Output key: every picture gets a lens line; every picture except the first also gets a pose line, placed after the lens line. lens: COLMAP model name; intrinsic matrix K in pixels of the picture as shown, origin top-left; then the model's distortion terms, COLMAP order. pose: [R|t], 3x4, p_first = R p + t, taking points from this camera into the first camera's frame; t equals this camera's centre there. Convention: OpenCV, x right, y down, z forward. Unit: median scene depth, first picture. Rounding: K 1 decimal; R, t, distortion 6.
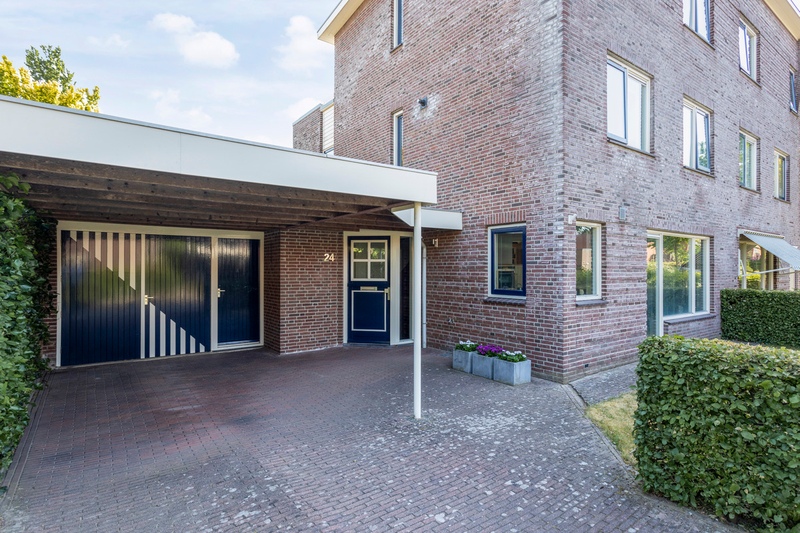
lens RADIAL K [[422.7, 0, 400.6], [0, 422.7, 265.1], [0, 0, 1]] dist [0.001951, 0.000204]
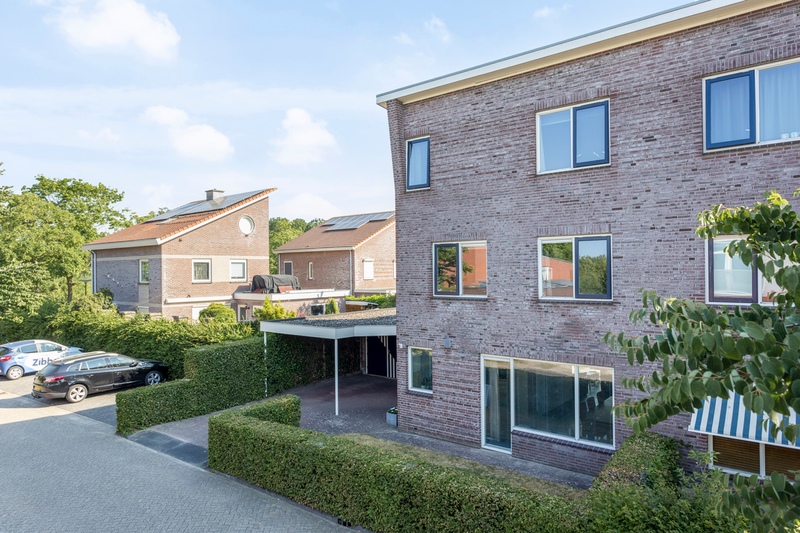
lens RADIAL K [[479.0, 0, 400.4], [0, 479.0, 265.8], [0, 0, 1]] dist [-0.009570, -0.000206]
pose [[0.300188, -0.023702, -0.953585, 2.136046], [0.005881, 0.999718, -0.022997, -0.361810], [0.953862, 0.001295, 0.300243, 0.308477]]
